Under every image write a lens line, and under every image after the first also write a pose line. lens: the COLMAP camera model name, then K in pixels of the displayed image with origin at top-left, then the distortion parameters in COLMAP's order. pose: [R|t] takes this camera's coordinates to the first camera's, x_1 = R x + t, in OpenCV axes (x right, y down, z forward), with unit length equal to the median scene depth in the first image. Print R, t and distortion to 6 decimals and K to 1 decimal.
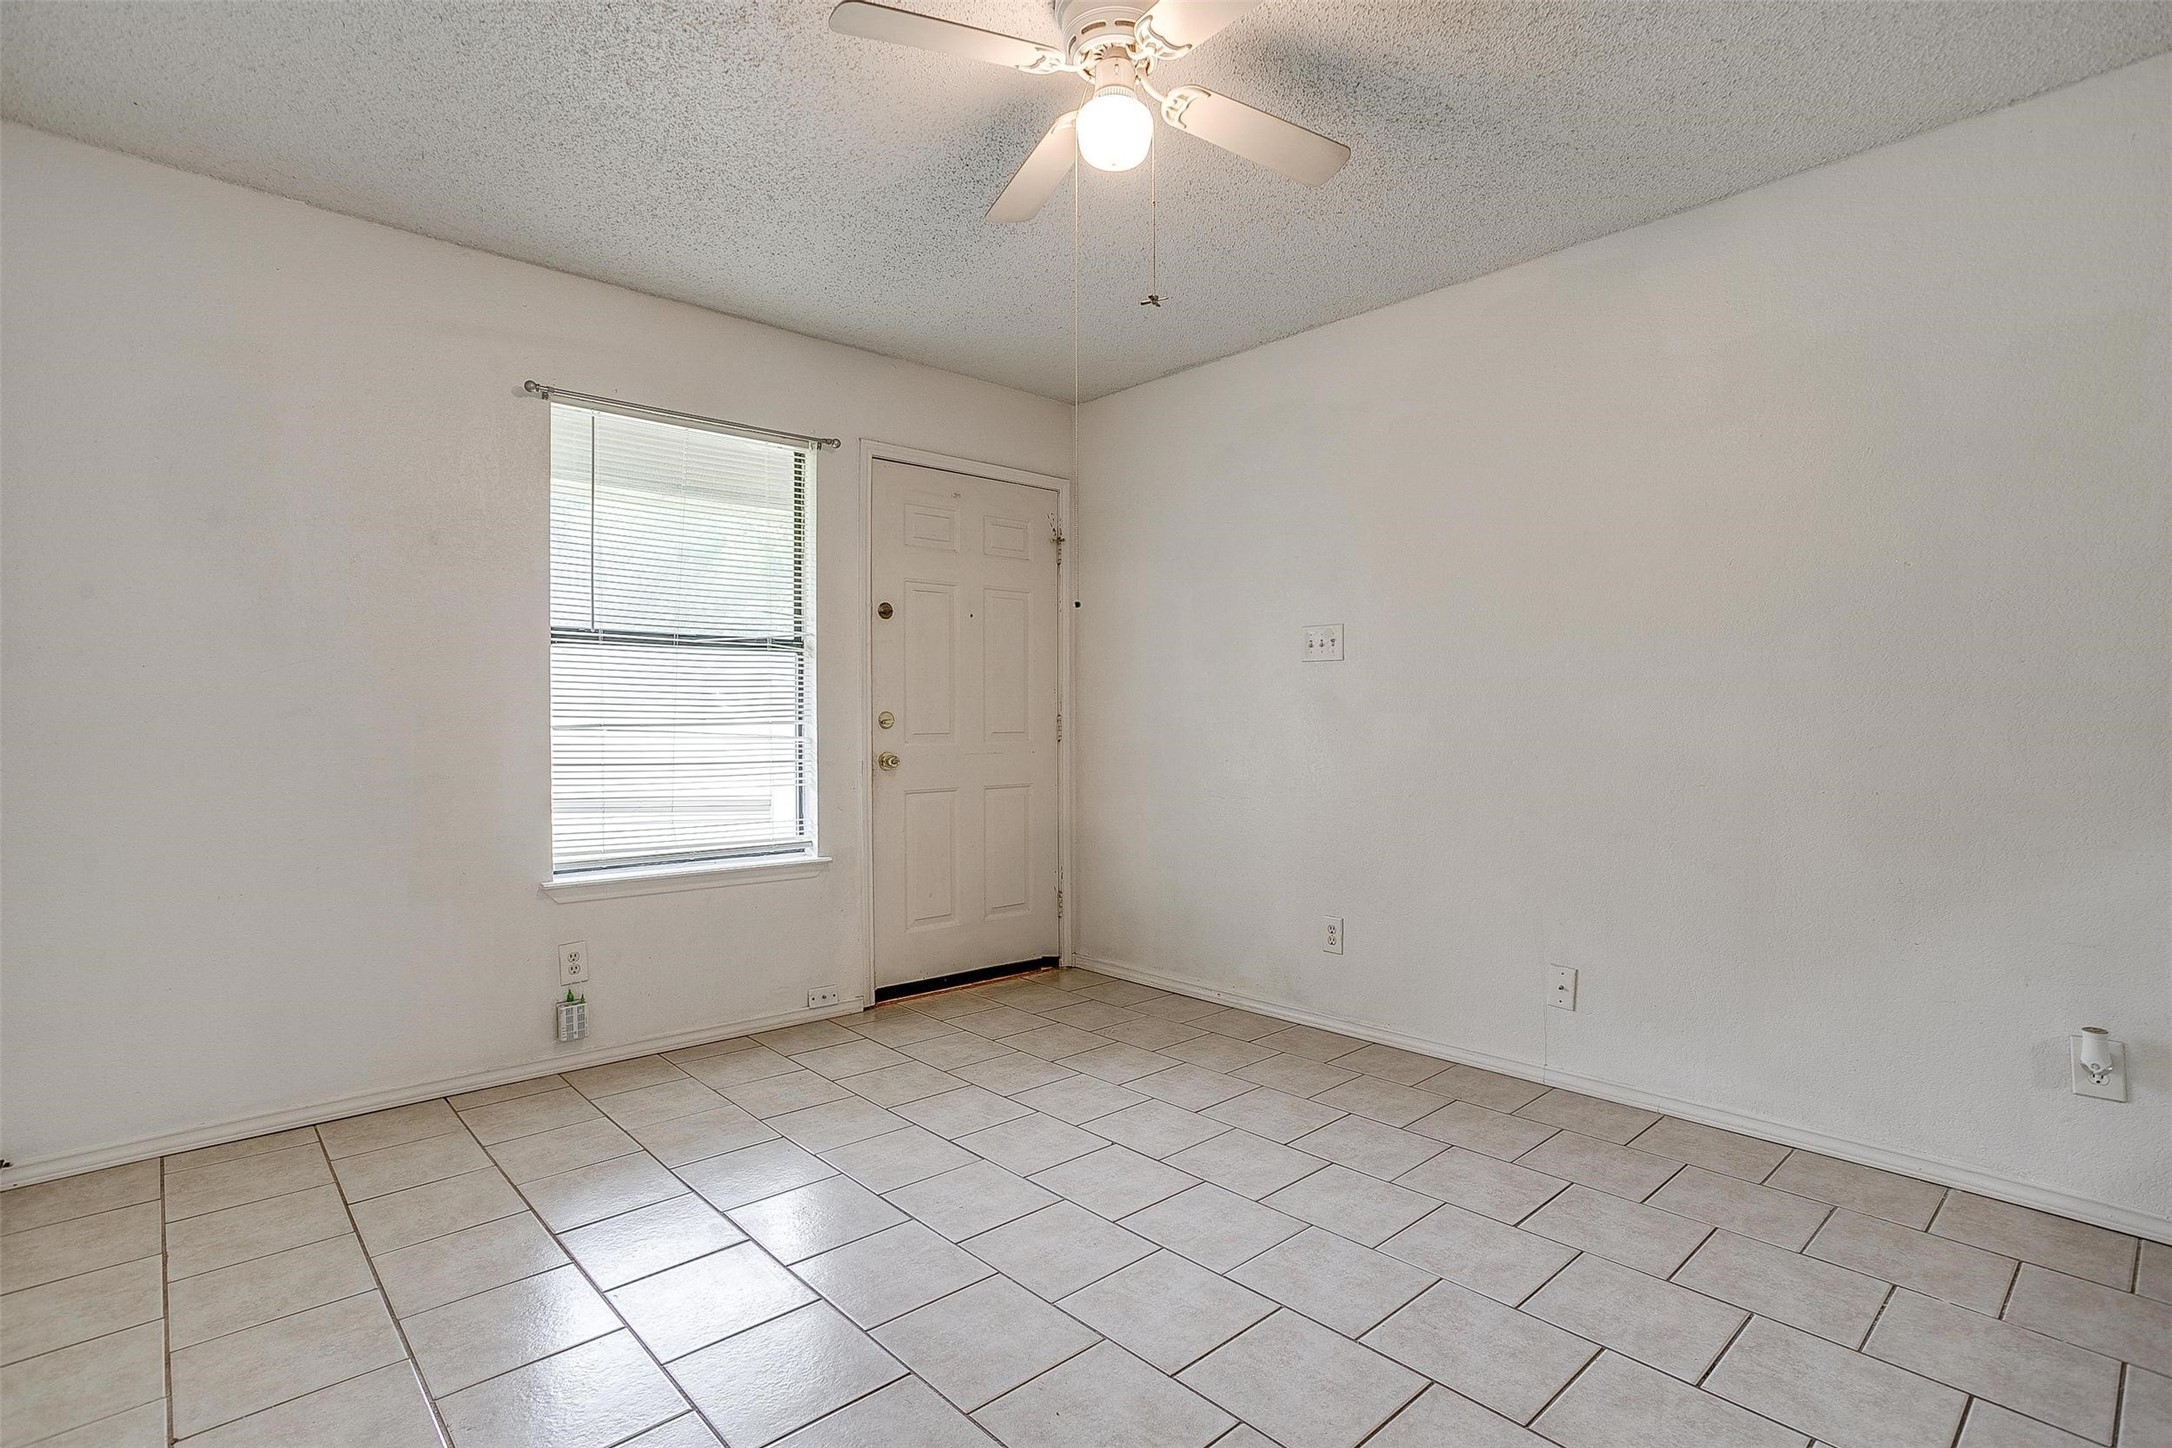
lens RADIAL K [[1058.2, 0, 1080.1], [0, 1058.2, 721.9], [0, 0, 1]] dist [-0.049717, 0.027795]
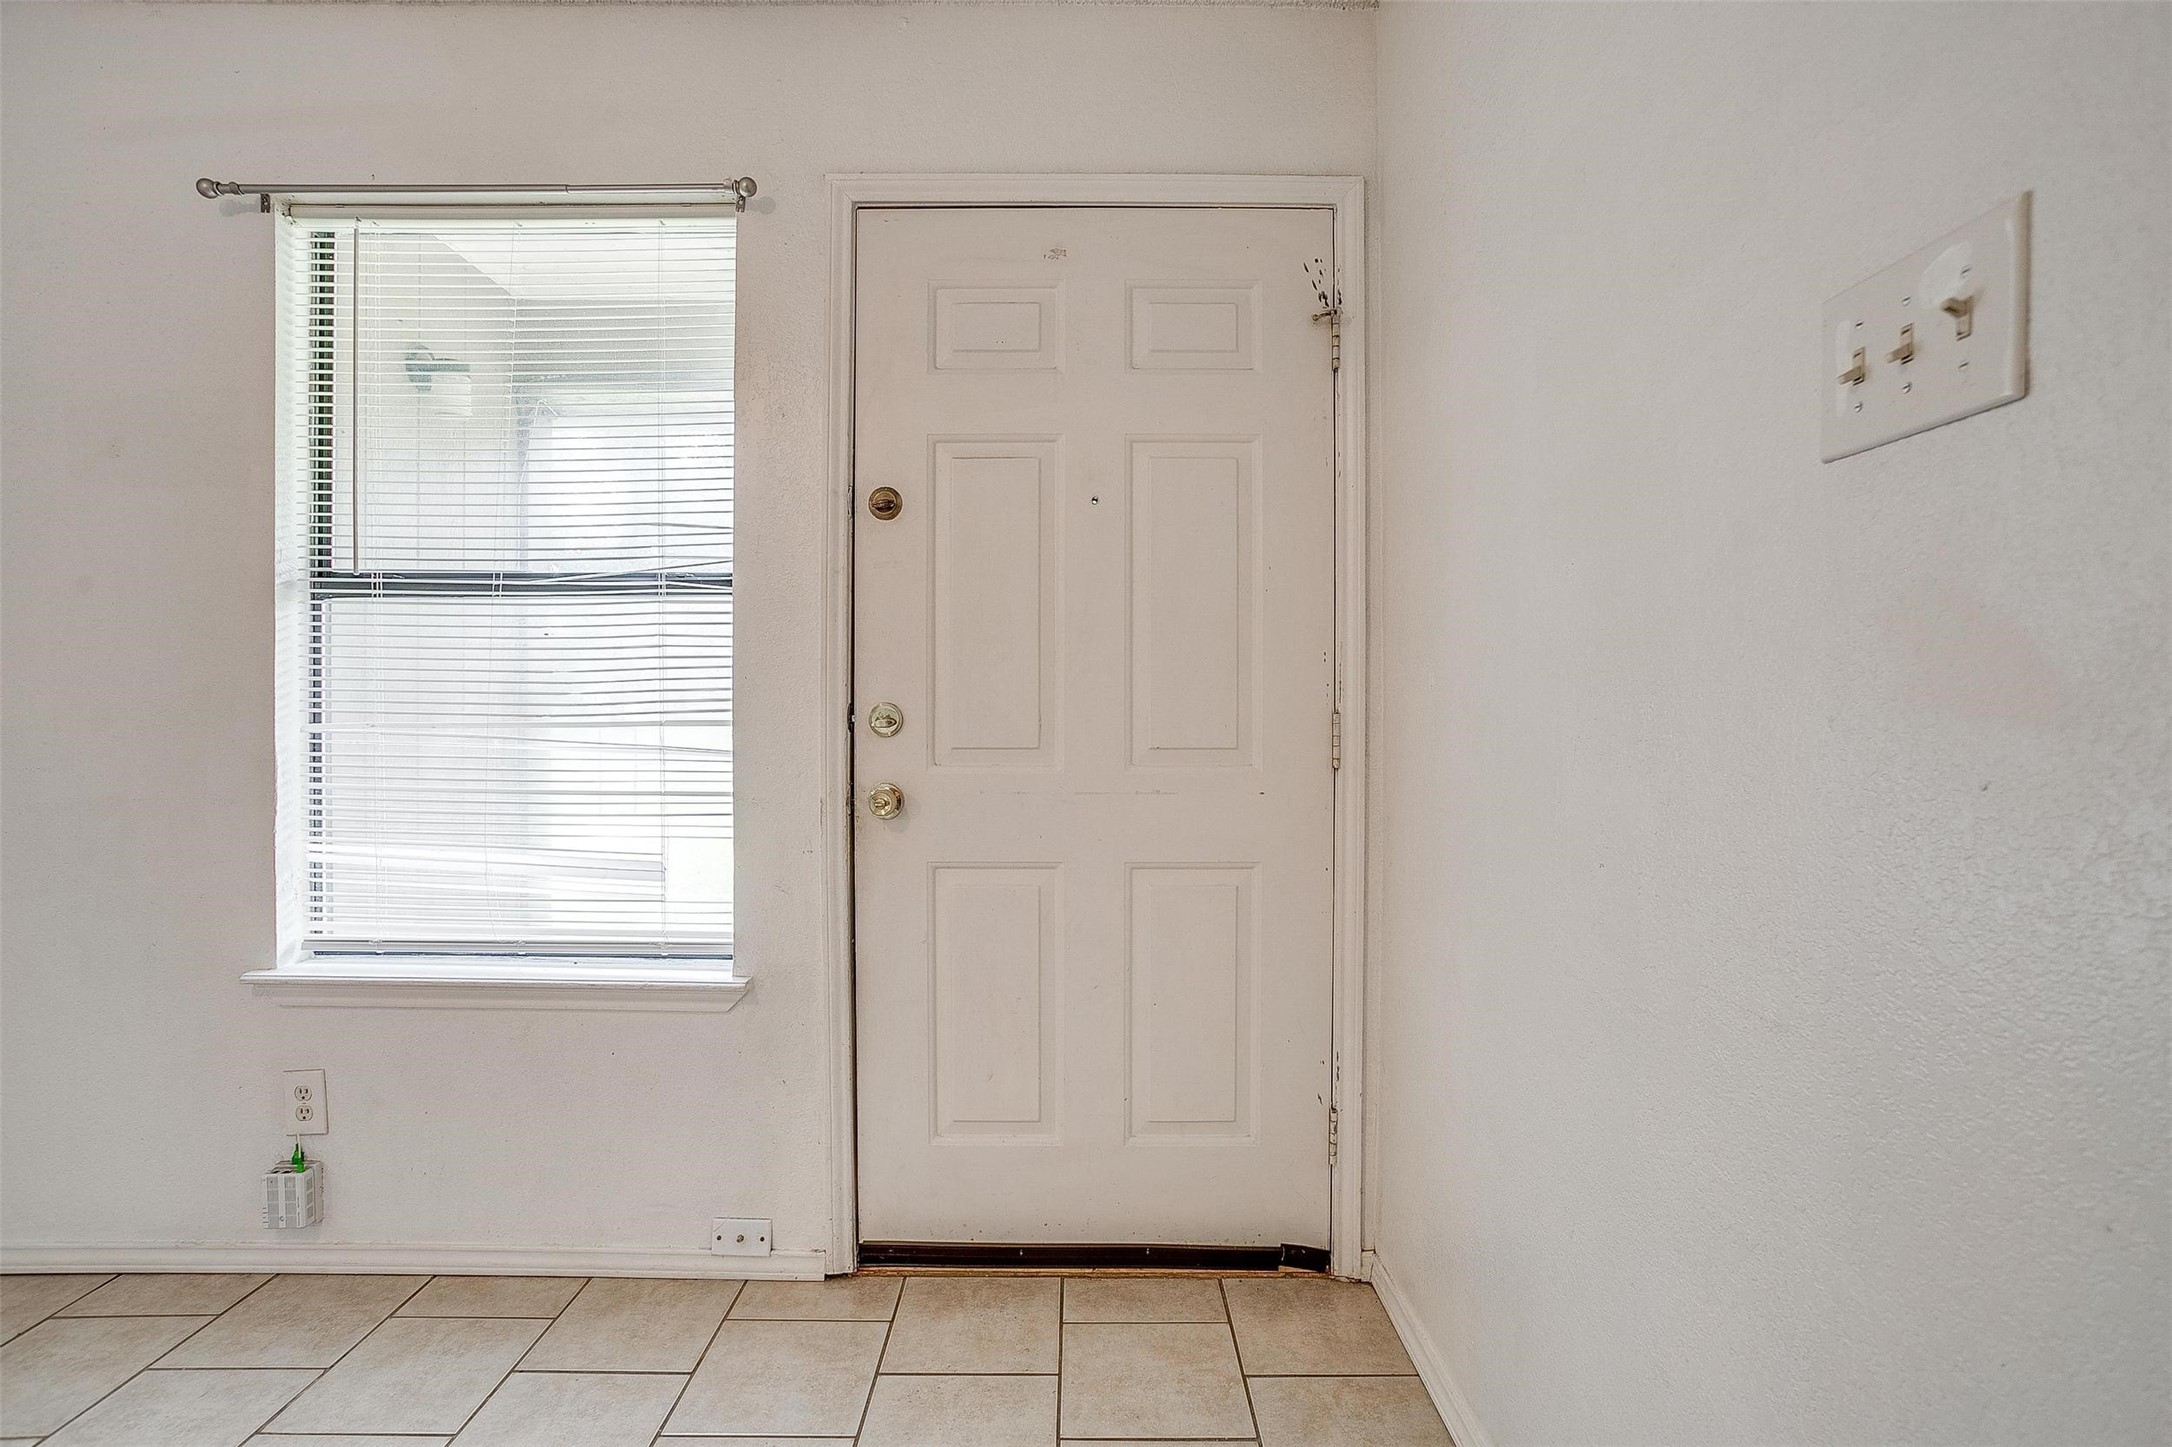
lens RADIAL K [[1058.2, 0, 1098.4], [0, 1058.2, 722.7], [0, 0, 1]] dist [-0.049717, 0.027795]
pose [[0.744295, 0.011483, -0.667752, 0.242681], [-0.007319, 0.999932, 0.009038, -0.006080], [0.667811, -0.001839, 0.744329, 0.731916]]
